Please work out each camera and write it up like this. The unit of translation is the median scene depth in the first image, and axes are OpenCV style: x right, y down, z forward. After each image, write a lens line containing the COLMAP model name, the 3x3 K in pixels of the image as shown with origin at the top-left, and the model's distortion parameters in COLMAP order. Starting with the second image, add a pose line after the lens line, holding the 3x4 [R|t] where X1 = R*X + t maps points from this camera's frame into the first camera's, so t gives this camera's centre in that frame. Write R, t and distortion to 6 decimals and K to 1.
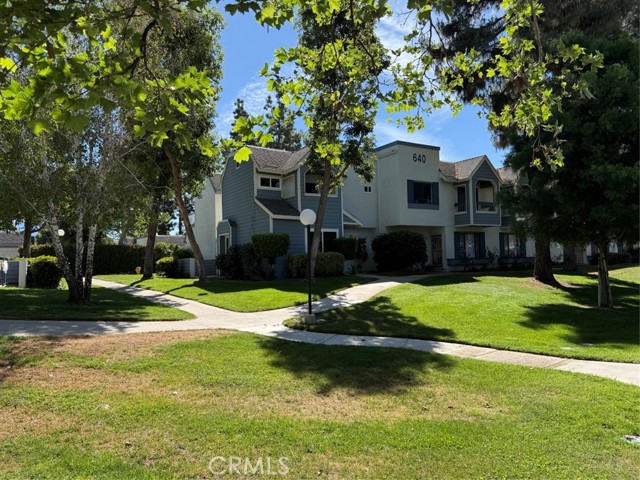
lens RADIAL K [[451.6, 0, 316.8], [0, 451.6, 243.3], [0, 0, 1]] dist [0.046530, -0.058231]
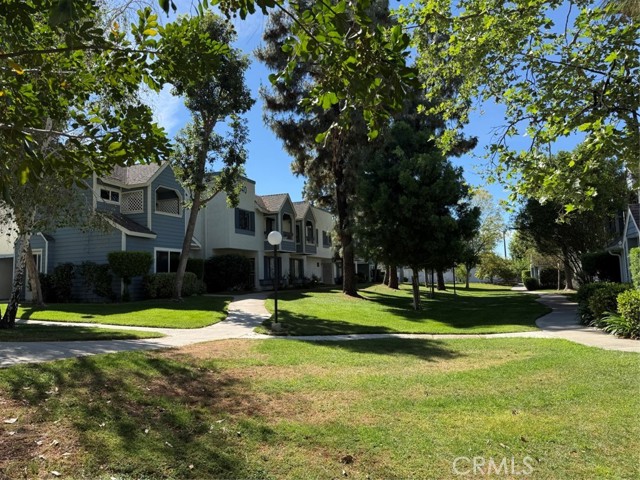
lens RADIAL K [[451.6, 0, 317.7], [0, 451.6, 237.7], [0, 0, 1]] dist [0.046530, -0.058231]
pose [[0.781177, 0.057539, 0.621652, -0.343547], [-0.014881, 0.997177, -0.073597, 0.012259], [-0.624132, 0.048242, 0.779828, 0.025843]]
